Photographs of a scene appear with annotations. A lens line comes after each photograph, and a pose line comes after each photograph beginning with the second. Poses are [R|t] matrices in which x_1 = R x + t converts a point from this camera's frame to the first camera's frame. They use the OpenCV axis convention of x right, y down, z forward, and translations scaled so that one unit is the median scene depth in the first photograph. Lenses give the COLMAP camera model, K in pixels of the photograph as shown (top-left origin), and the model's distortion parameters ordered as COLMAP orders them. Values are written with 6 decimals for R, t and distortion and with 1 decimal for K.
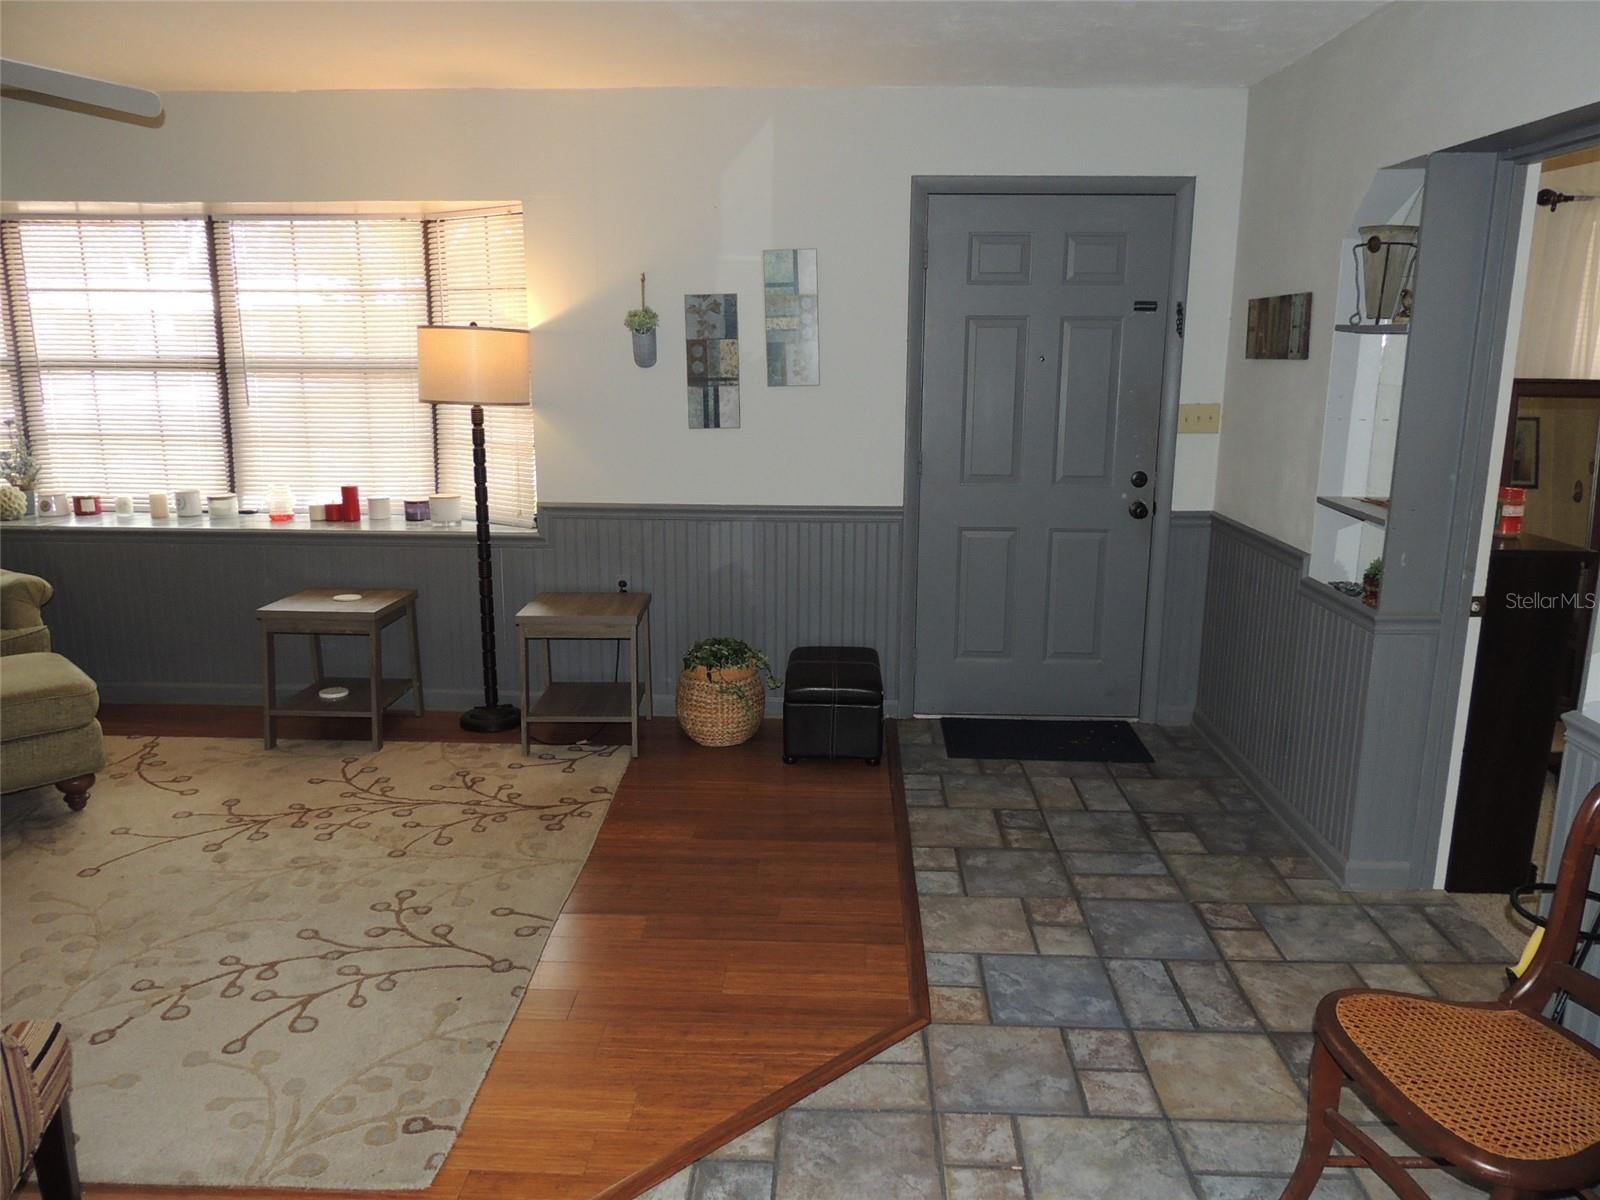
lens RADIAL K [[1143.6, 0, 799.7], [0, 1143.6, 601.5], [0, 0, 1]] dist [-0.009676, 0.001297]
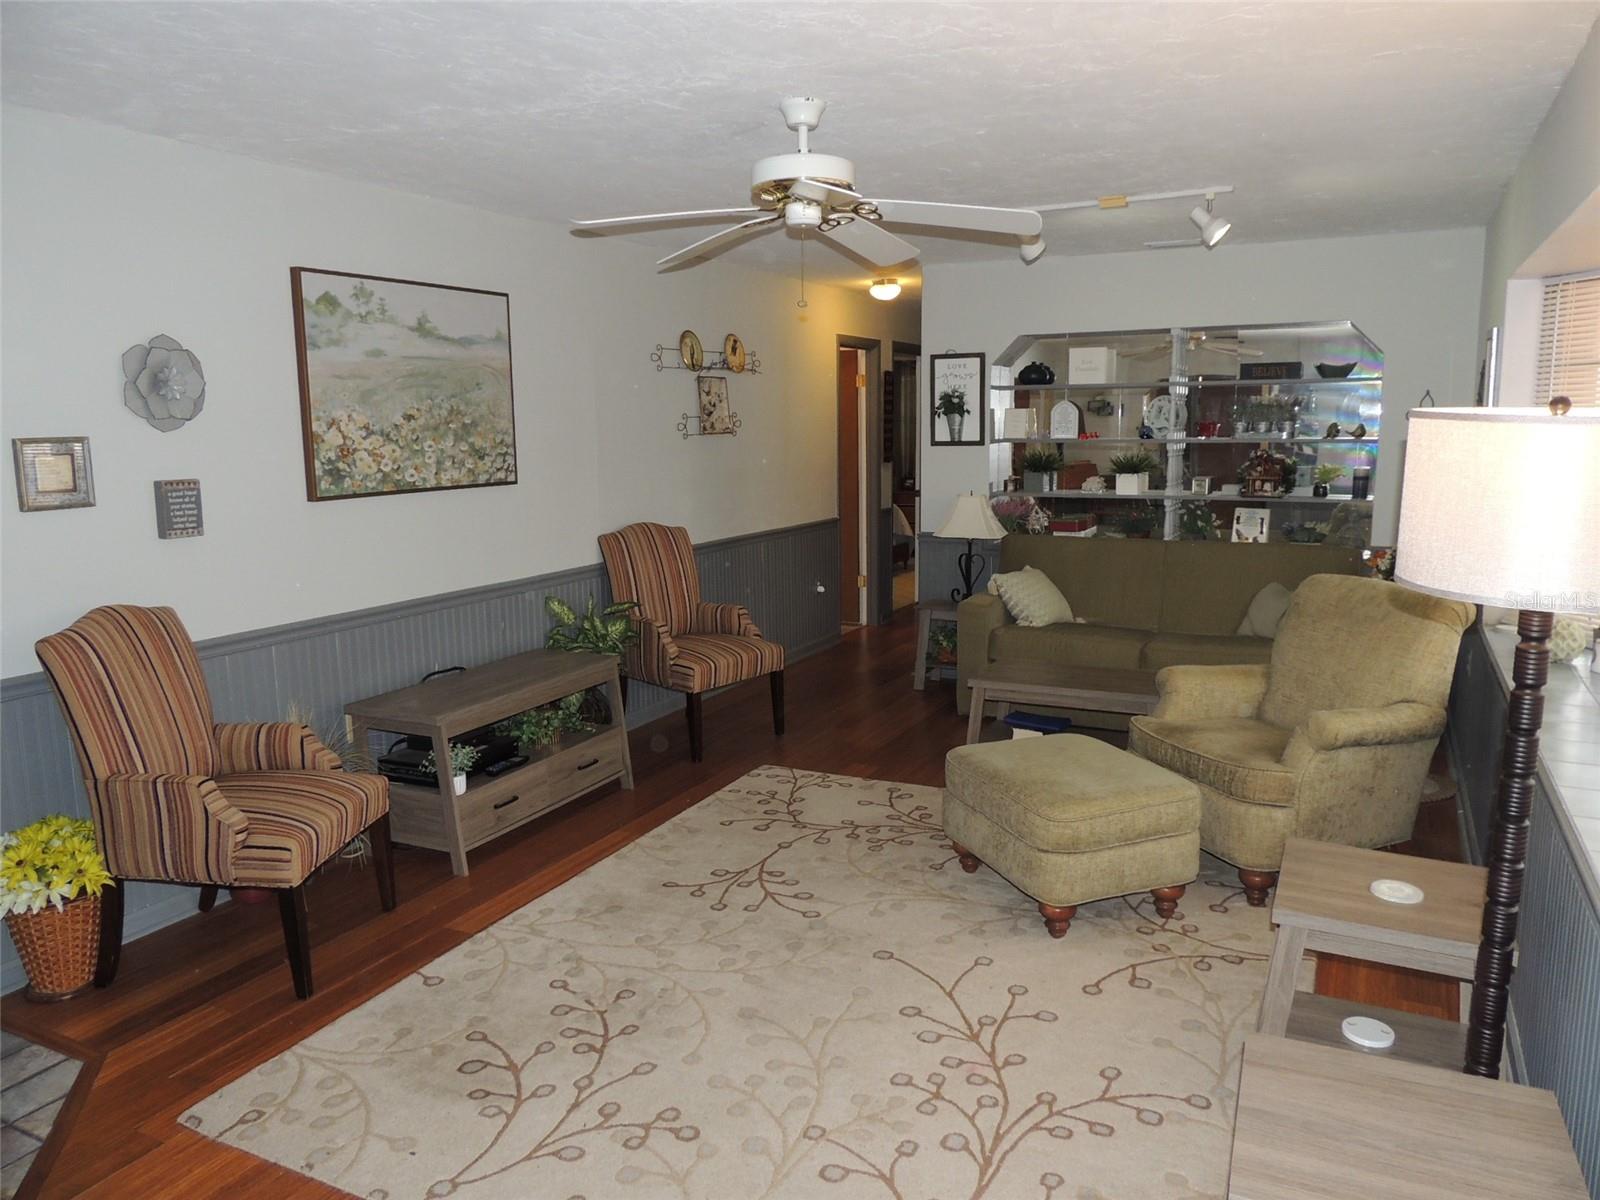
lens RADIAL K [[1143.6, 0, 798.3], [0, 1143.6, 603.3], [0, 0, 1]] dist [-0.009676, 0.001297]
pose [[-0.427022, 0.139197, -0.893463, 0.242998], [-0.181548, 0.954763, 0.235516, -0.258172], [0.885829, 0.262777, -0.382434, 1.125499]]
